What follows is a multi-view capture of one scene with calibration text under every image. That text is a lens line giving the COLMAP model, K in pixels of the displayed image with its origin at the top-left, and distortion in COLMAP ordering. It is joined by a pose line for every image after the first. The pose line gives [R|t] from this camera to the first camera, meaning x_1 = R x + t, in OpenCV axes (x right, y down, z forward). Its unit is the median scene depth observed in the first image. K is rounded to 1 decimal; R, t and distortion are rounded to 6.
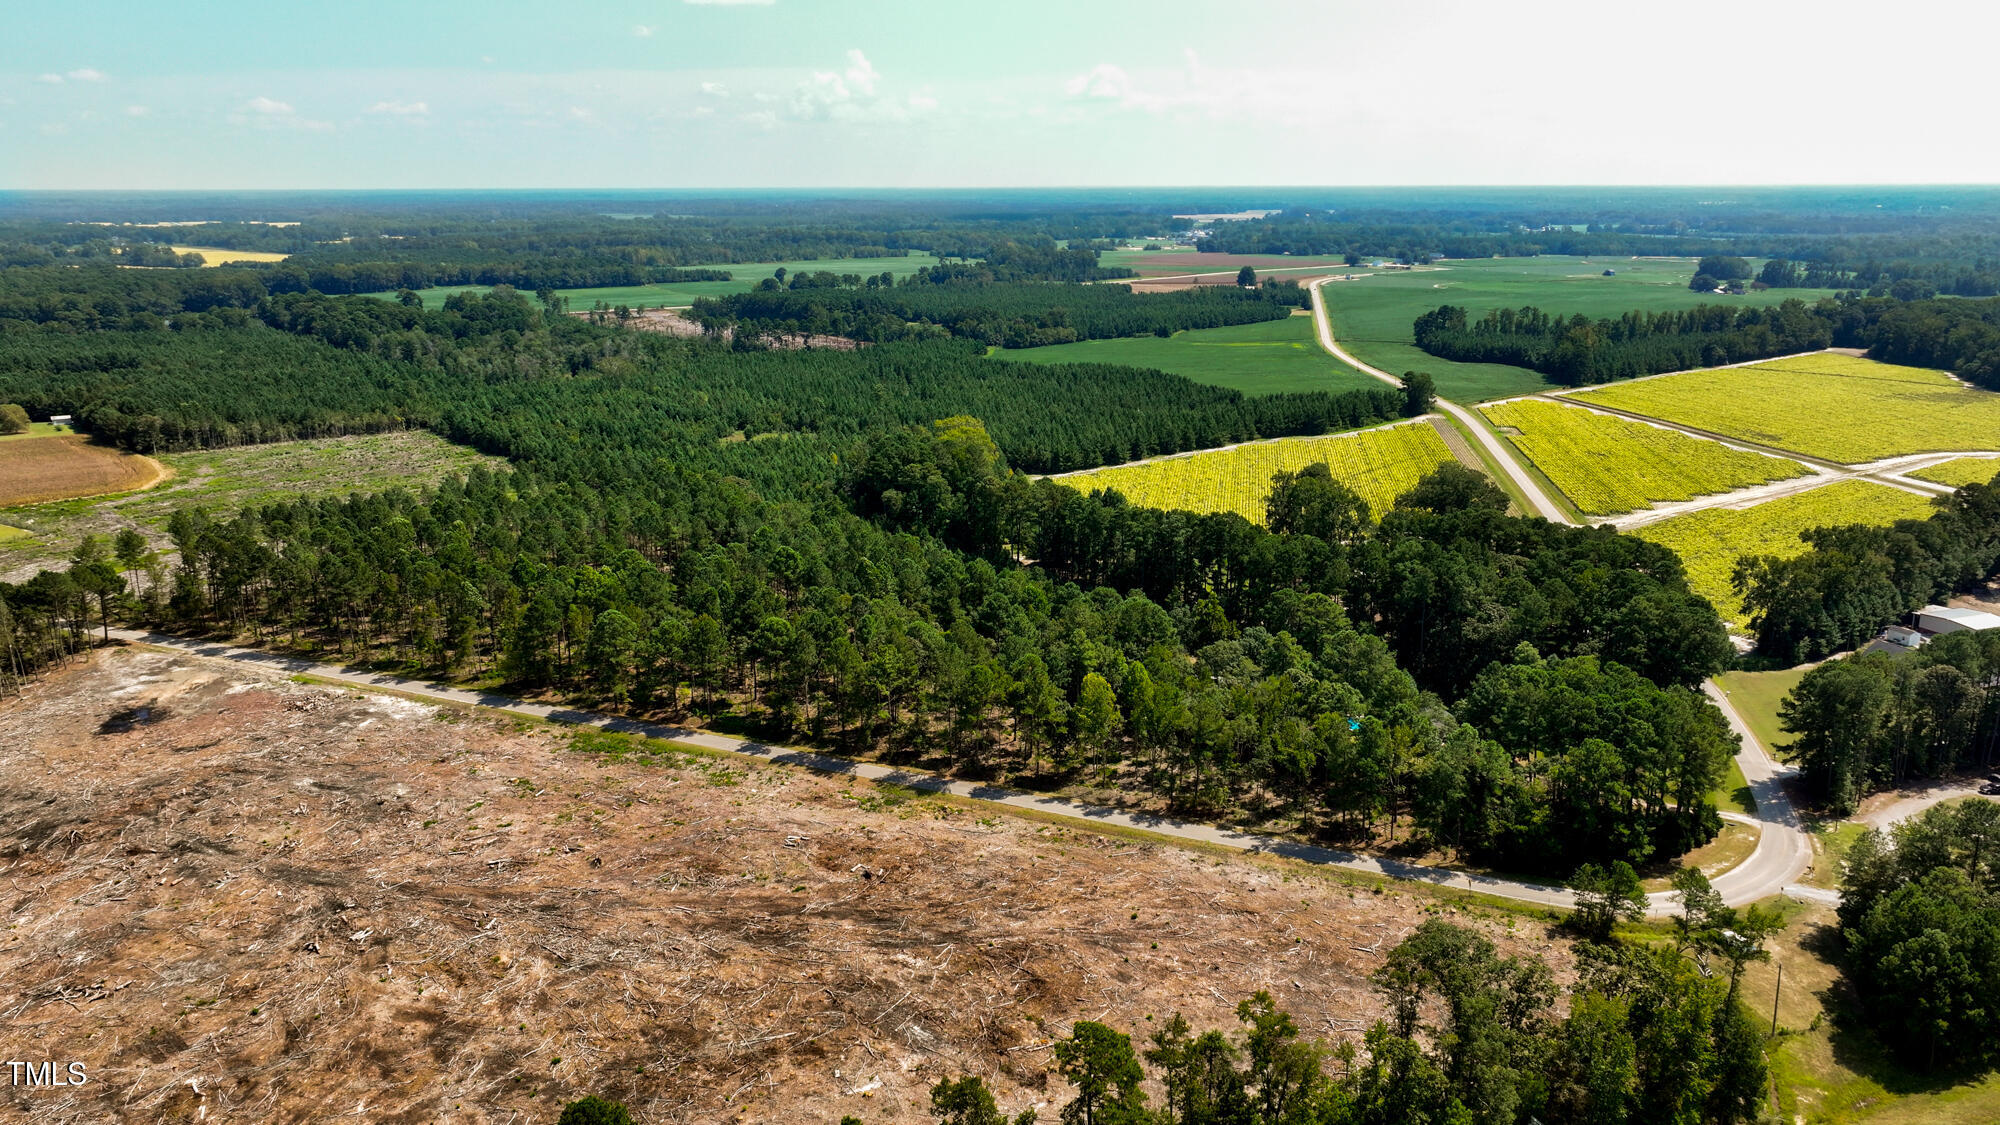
lens RADIAL K [[1444.8, 0, 1008.3], [0, 1444.8, 559.1], [0, 0, 1]] dist [-0.001386, 0.012009]
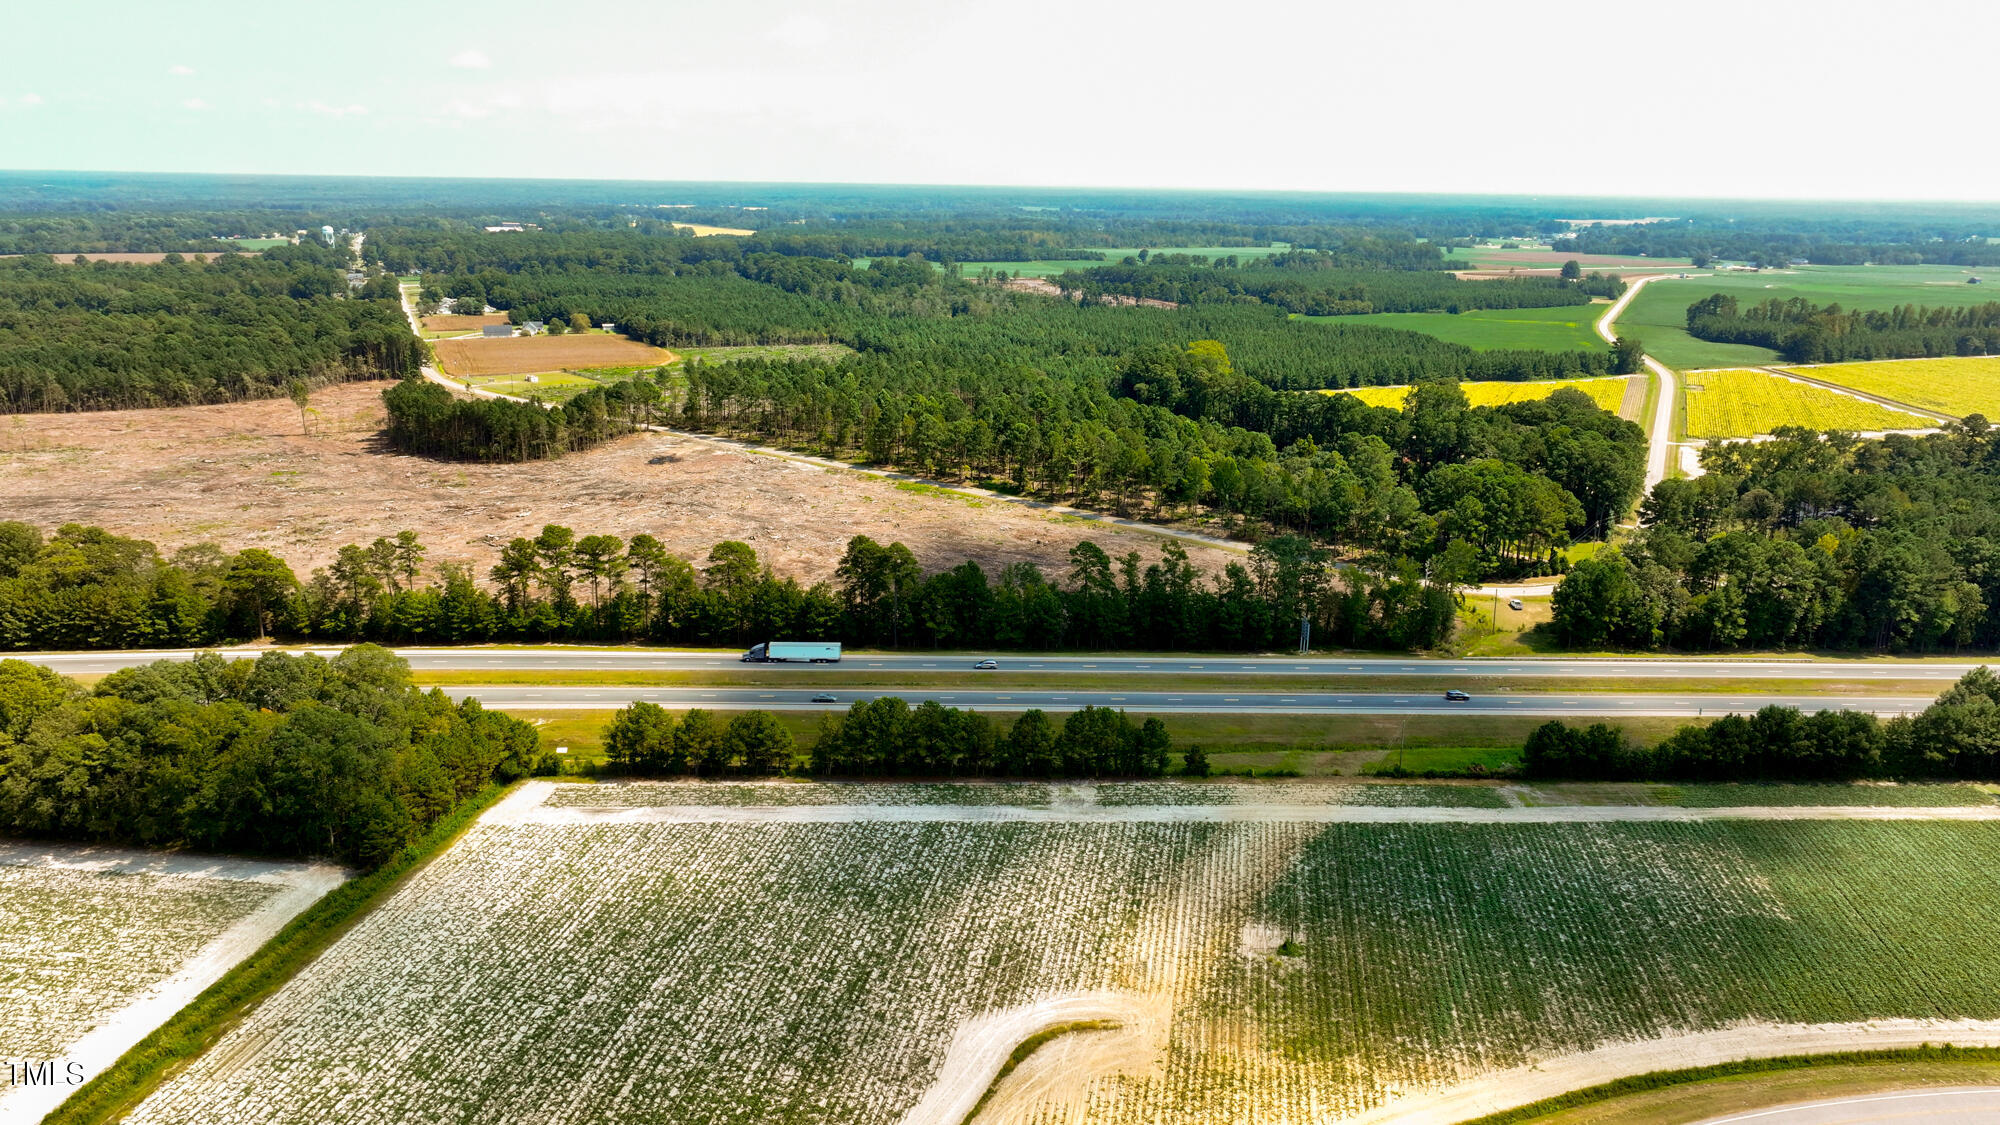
lens RADIAL K [[1386.7, 0, 1012.2], [0, 1386.7, 560.3], [0, 0, 1]] dist [-0.005541, 0.023720]
pose [[0.962175, 0.088199, -0.257761, 0.135848], [-0.085500, 0.996102, 0.021683, 0.088982], [0.258669, 0.001175, 0.965965, -0.285870]]
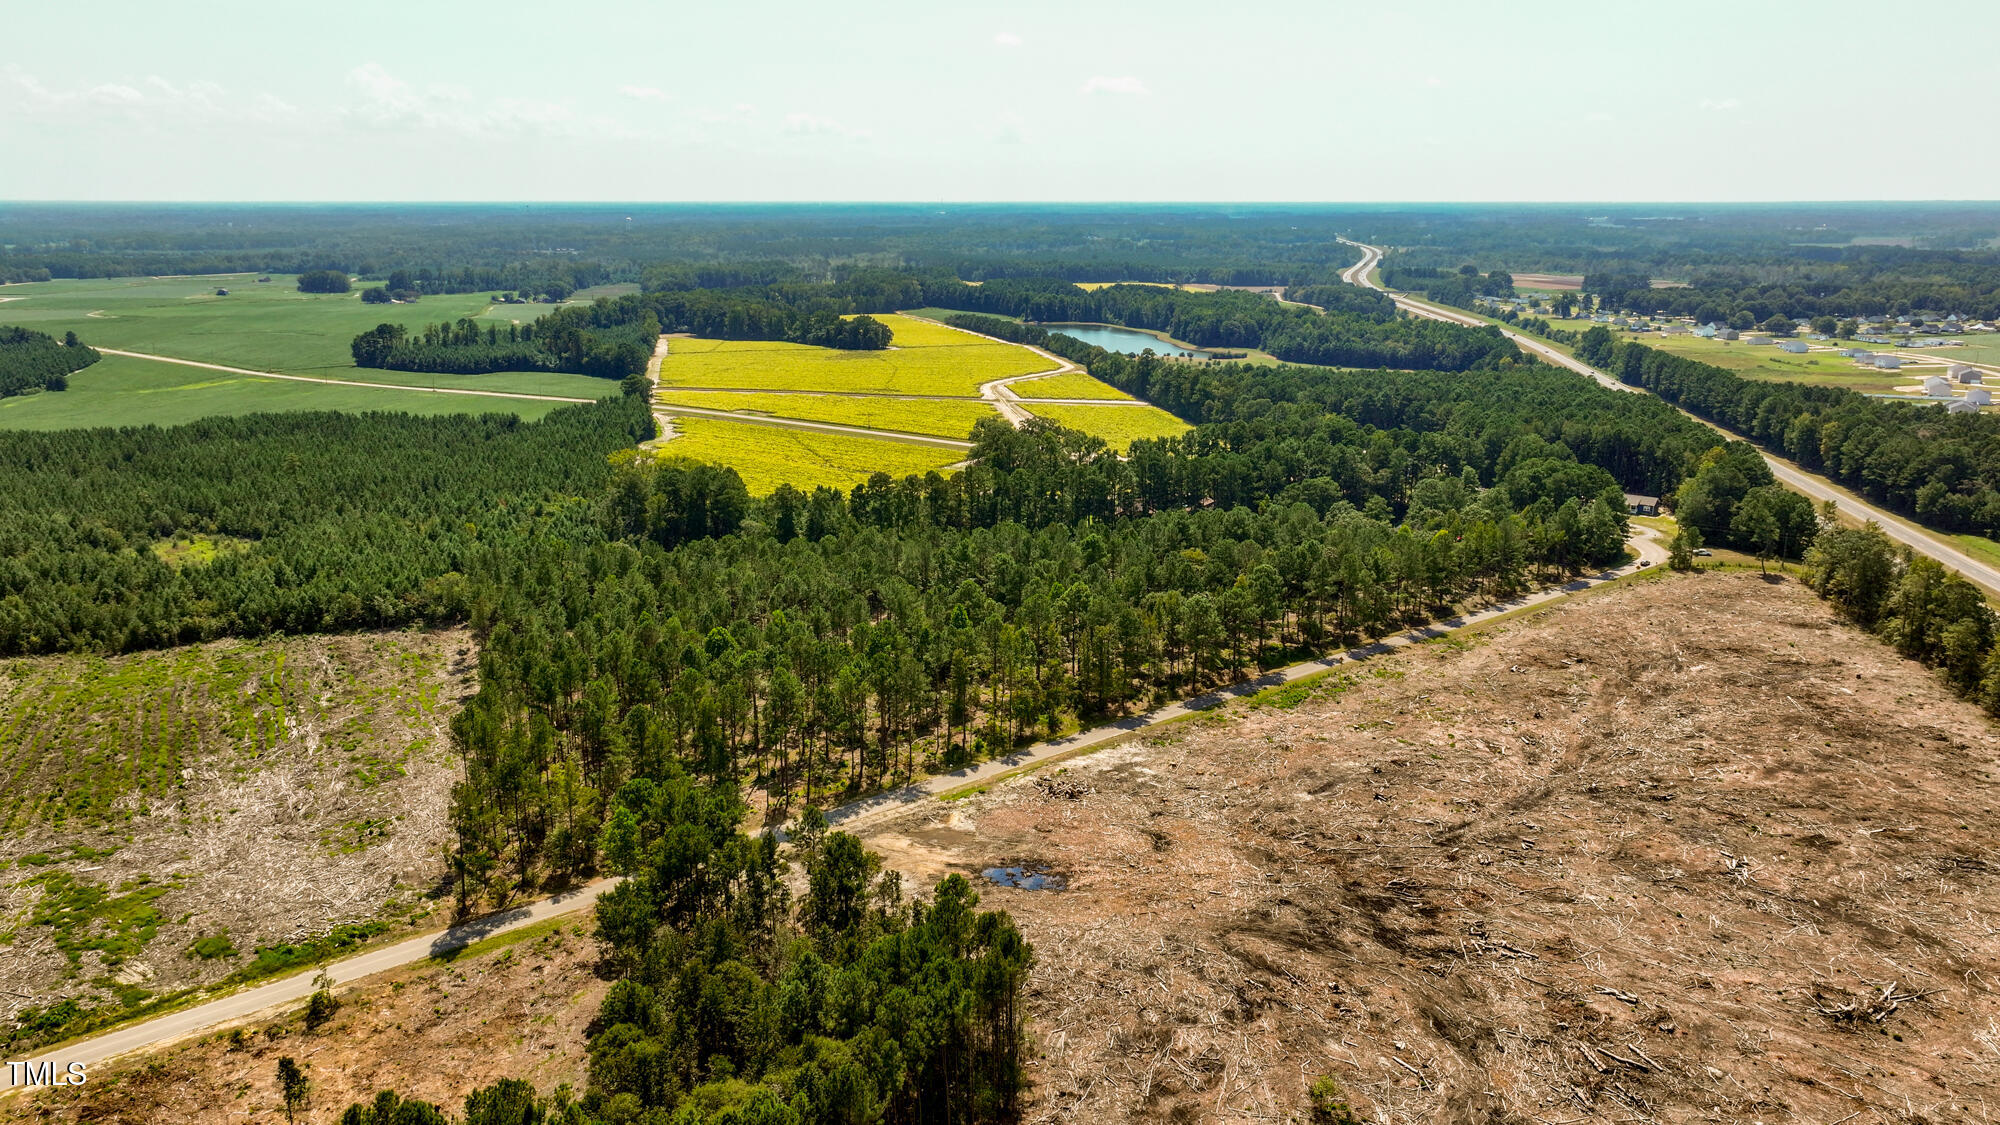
lens RADIAL K [[1431.4, 0, 1000.0], [0, 1431.4, 562.5], [0, 0, 1]] dist [0.000865, 0.009150]
pose [[0.446414, -0.218629, 0.867707, -0.700451], [0.224883, 0.965982, 0.127694, -0.087618], [-0.866108, 0.138128, 0.480394, 0.341513]]
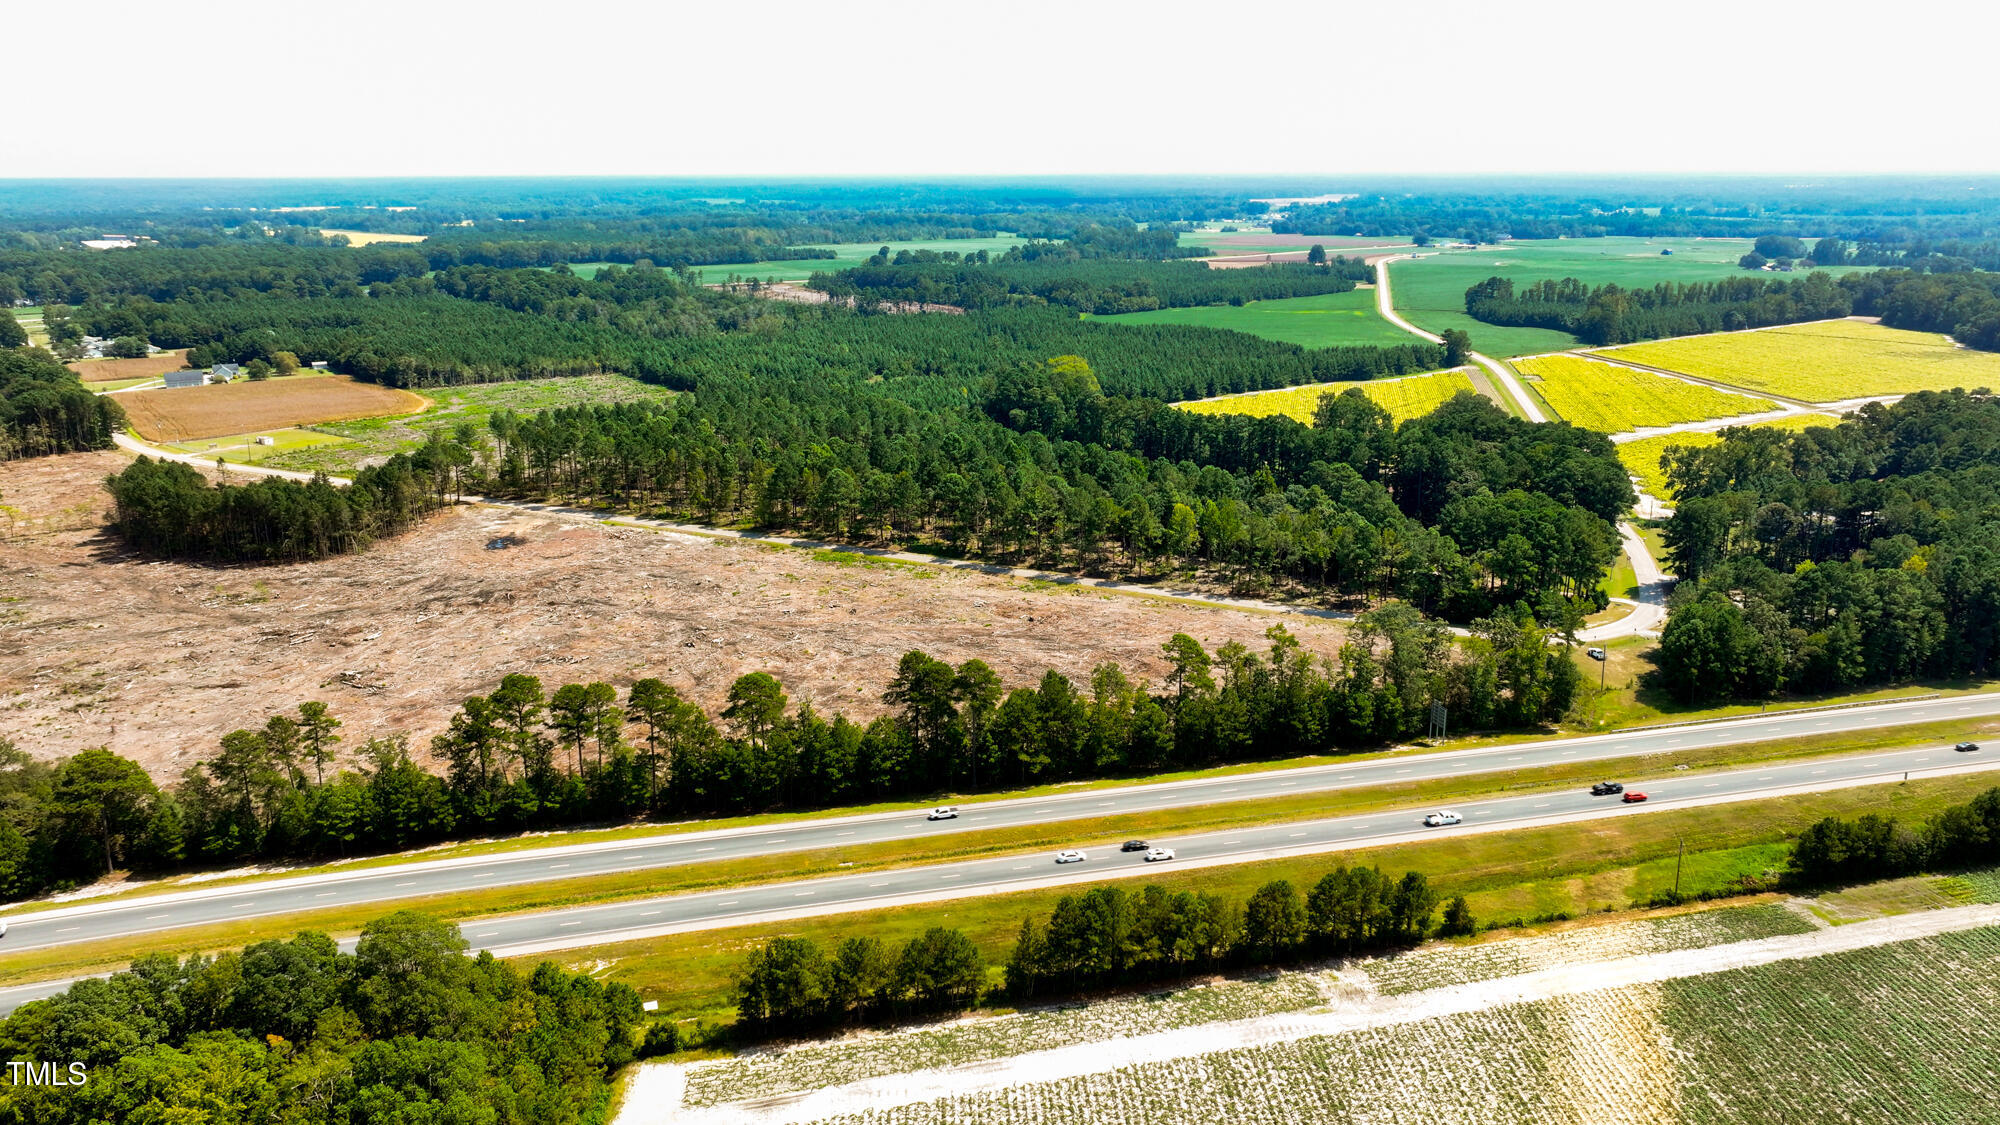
lens RADIAL K [[1444.8, 0, 1008.3], [0, 1444.8, 559.1], [0, 0, 1]] dist [-0.001386, 0.012009]
pose [[0.998674, 0.011167, -0.050259, -0.019588], [-0.010685, 0.999894, 0.009852, 0.060236], [0.050364, -0.009302, 0.998688, -0.227005]]
